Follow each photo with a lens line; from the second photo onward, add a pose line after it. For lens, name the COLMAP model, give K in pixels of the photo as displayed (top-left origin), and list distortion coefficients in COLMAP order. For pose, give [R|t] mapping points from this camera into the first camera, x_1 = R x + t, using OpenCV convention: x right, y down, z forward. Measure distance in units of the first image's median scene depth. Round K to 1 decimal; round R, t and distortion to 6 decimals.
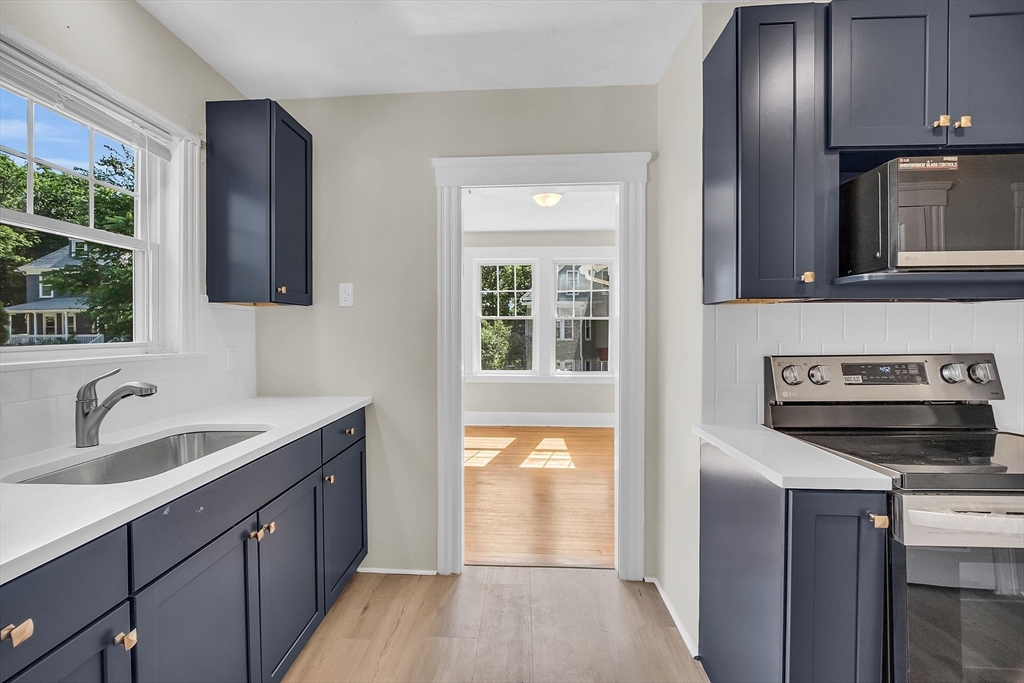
lens RADIAL K [[447.2, 0, 508.0], [0, 447.2, 333.4], [0, 0, 1]] dist [-0.002715, 0.000586]
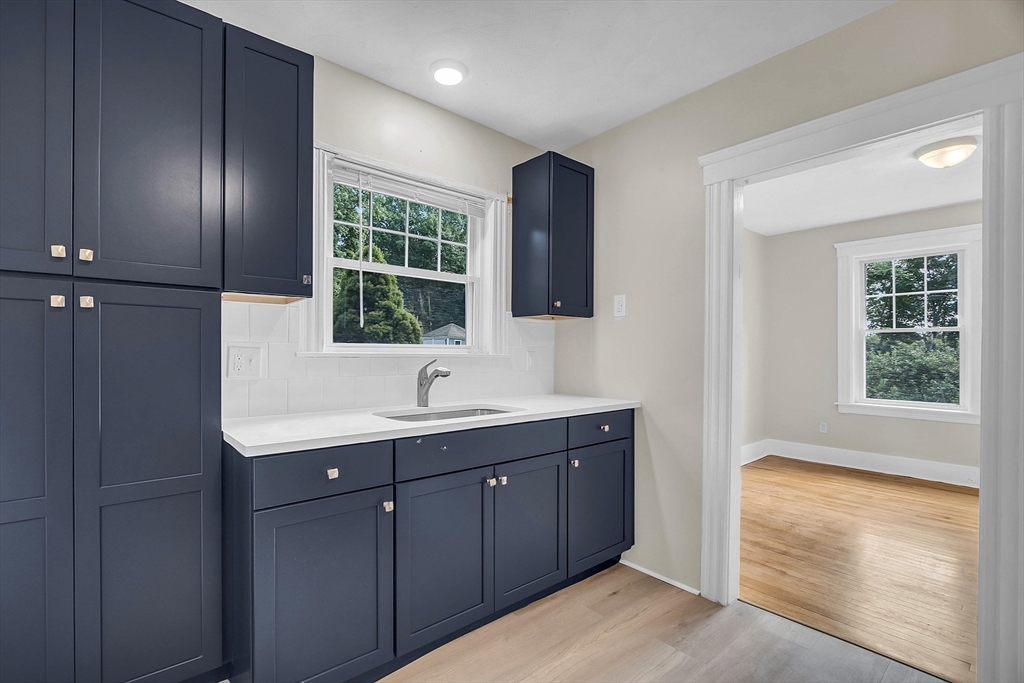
lens RADIAL K [[462.6, 0, 514.5], [0, 462.6, 349.0], [0, 0, 1]] dist [-0.003029, -0.000454]
pose [[0.702975, 0.000722, -0.711214, 0.306187], [-0.010032, 0.999910, -0.008900, 0.036854], [0.711143, 0.013392, 0.702919, 0.033740]]
